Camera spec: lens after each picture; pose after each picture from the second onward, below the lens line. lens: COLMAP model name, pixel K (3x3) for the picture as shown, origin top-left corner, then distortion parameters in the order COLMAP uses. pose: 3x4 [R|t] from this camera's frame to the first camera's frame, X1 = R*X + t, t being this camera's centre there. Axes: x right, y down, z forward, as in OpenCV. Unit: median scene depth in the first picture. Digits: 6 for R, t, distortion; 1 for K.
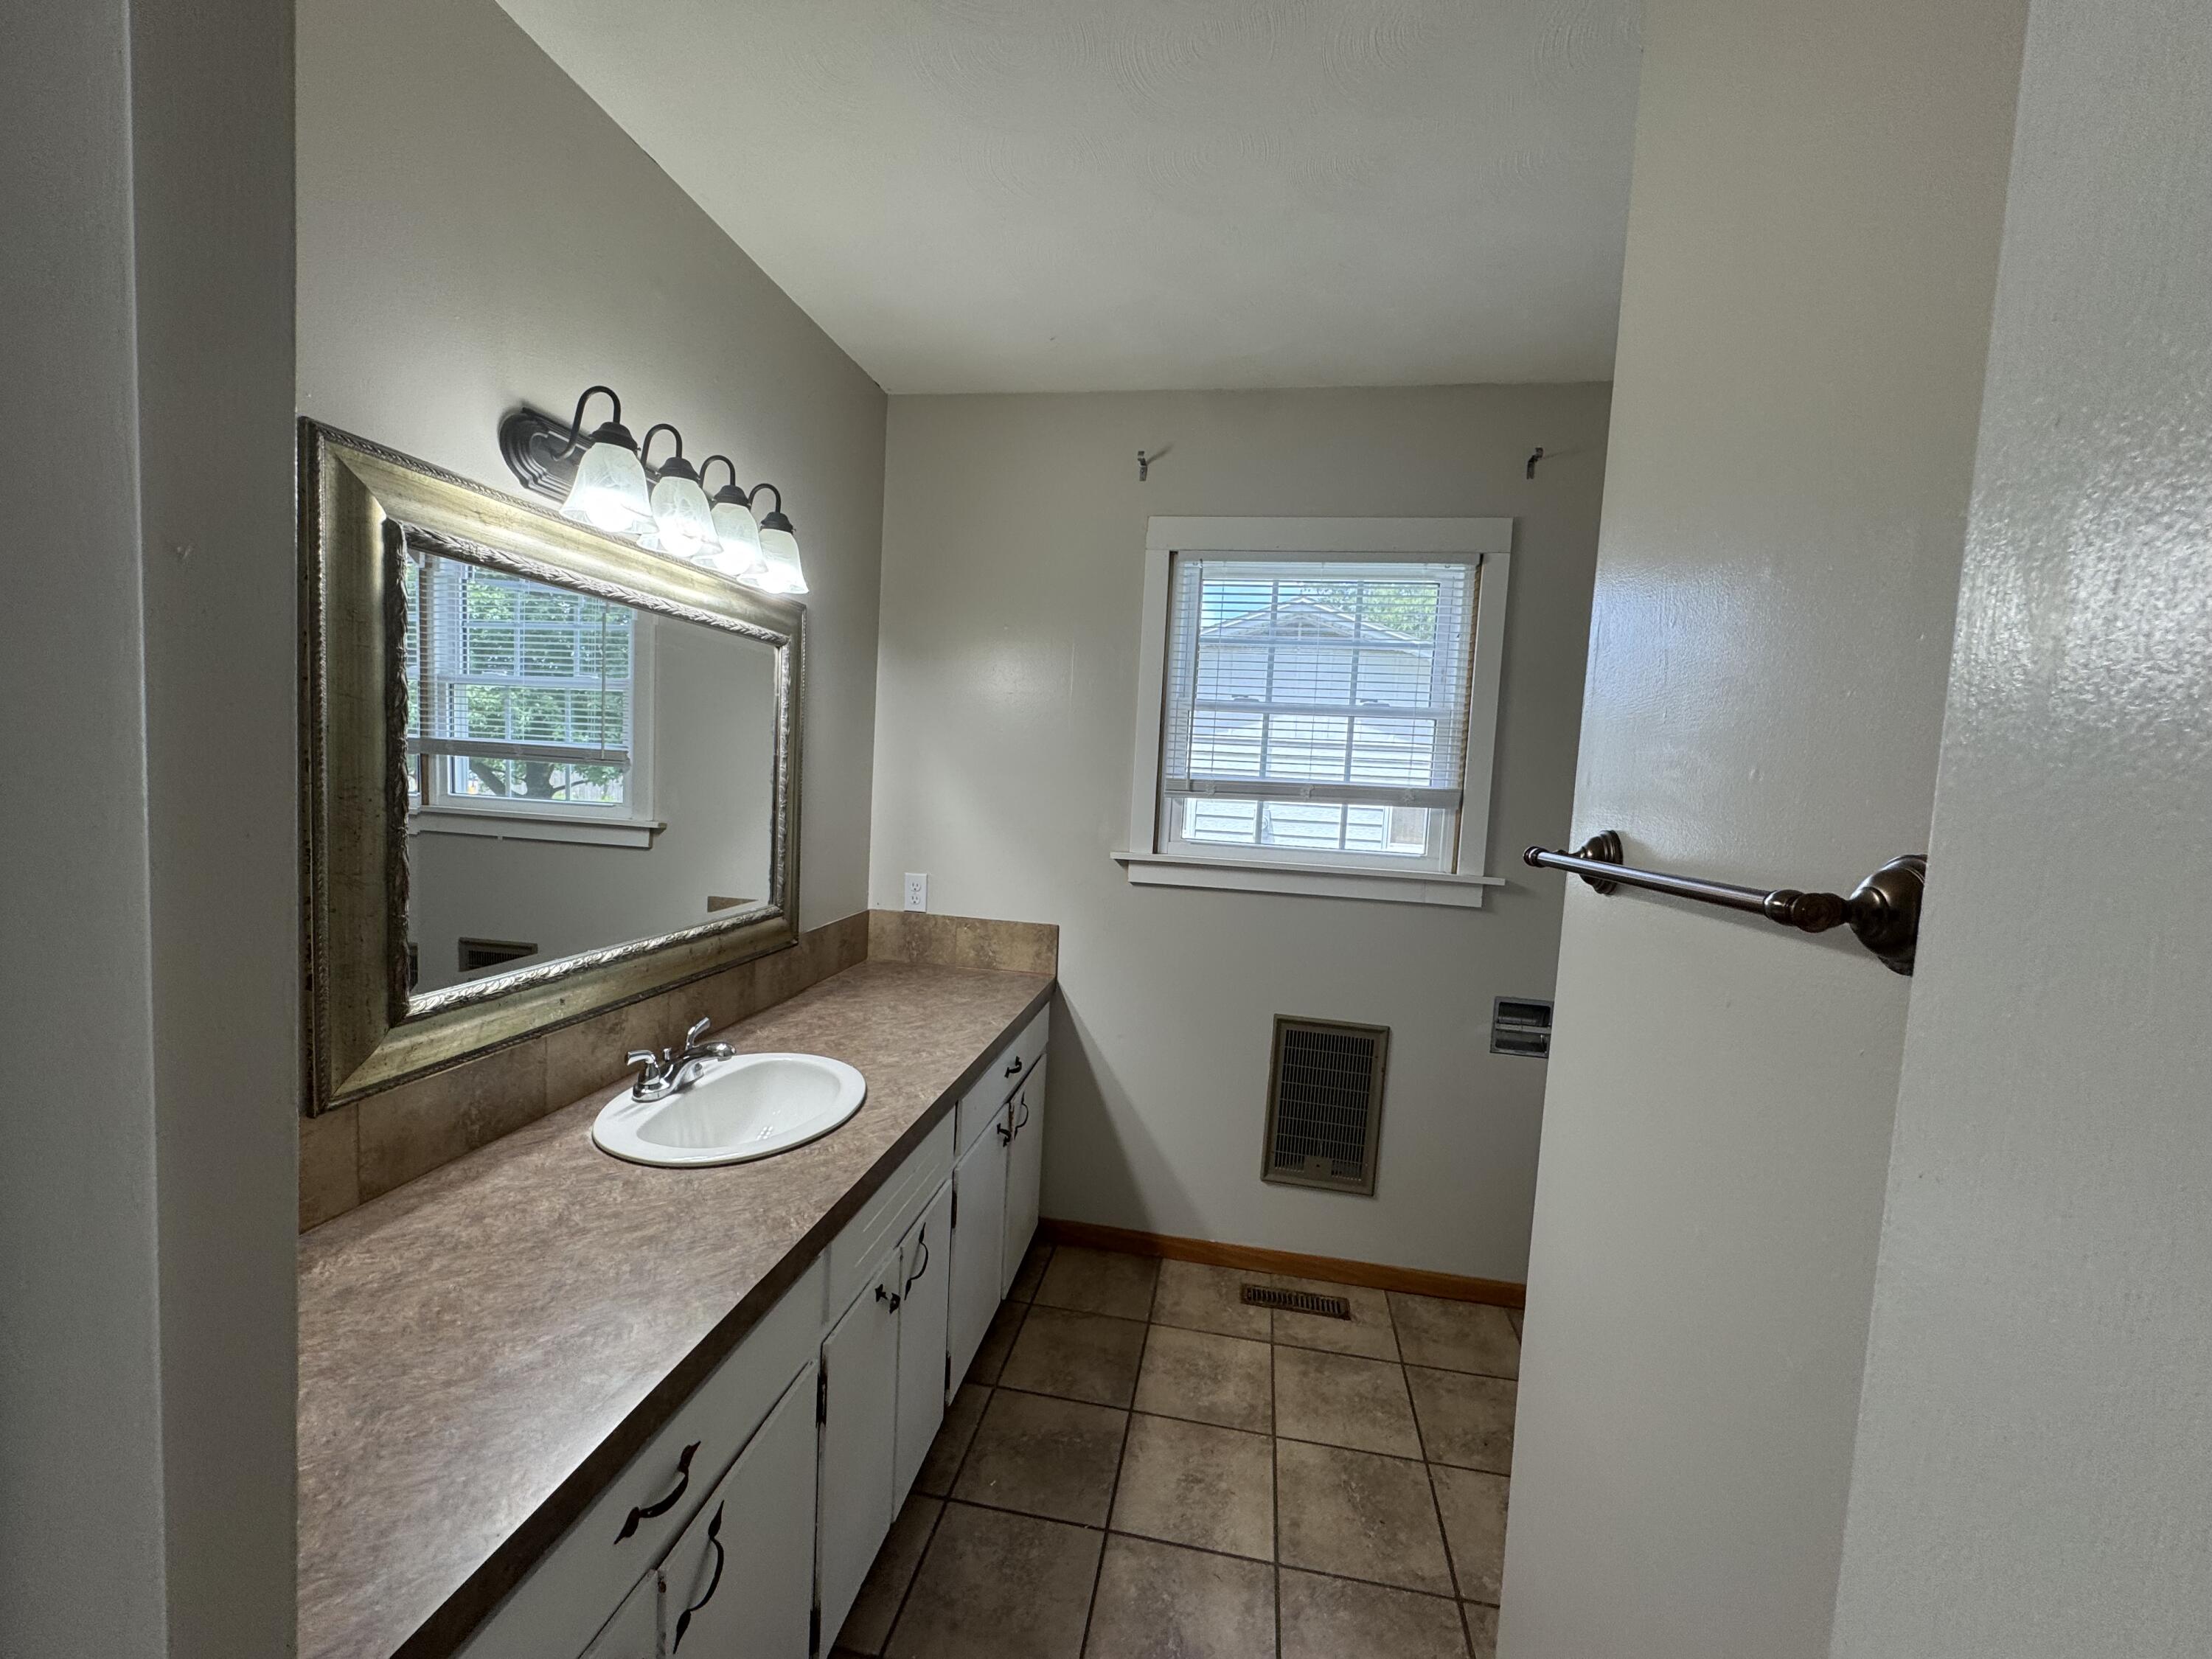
lens RADIAL K [[883.4, 0, 1105.8], [0, 883.4, 830.6], [0, 0, 1]] dist [-0.003857, 0.000815]
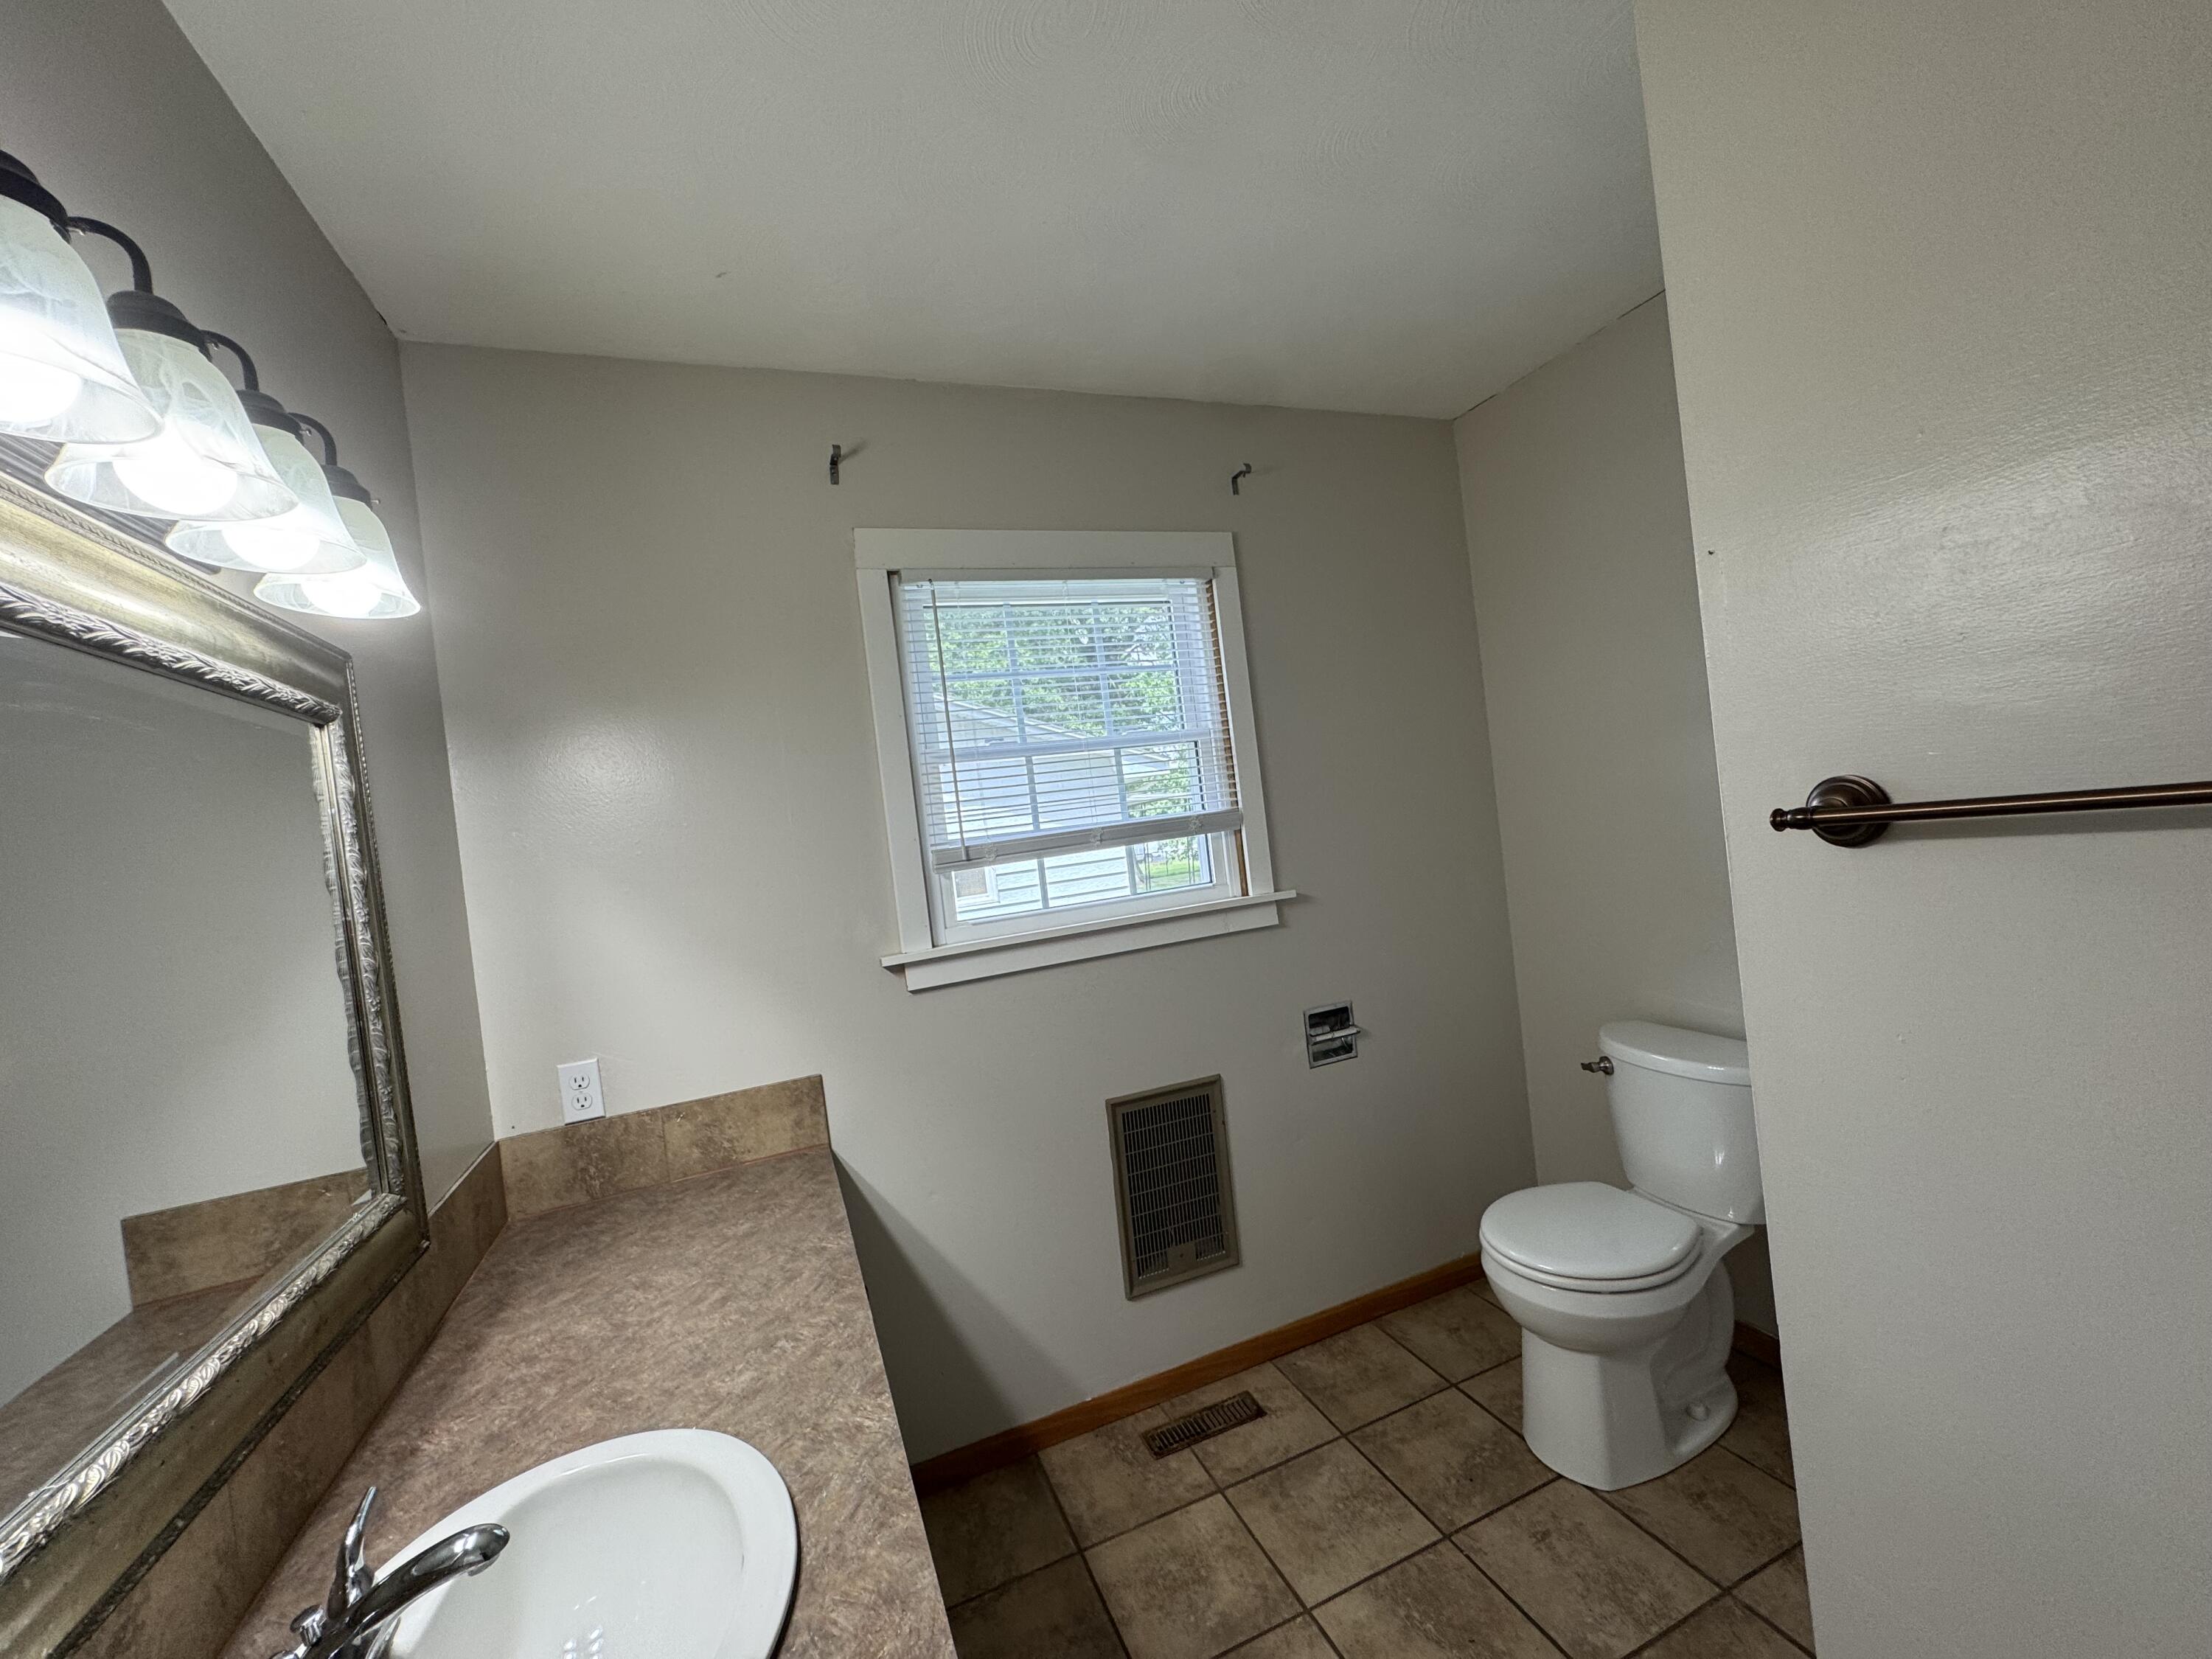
lens RADIAL K [[883.4, 0, 1106.9], [0, 883.4, 830.9], [0, 0, 1]] dist [-0.003857, 0.000815]
pose [[0.839756, -0.158480, 0.519321, -0.218971], [0.197186, 0.980167, -0.019739, -0.031406], [-0.505893, 0.118979, 0.854352, 0.251658]]
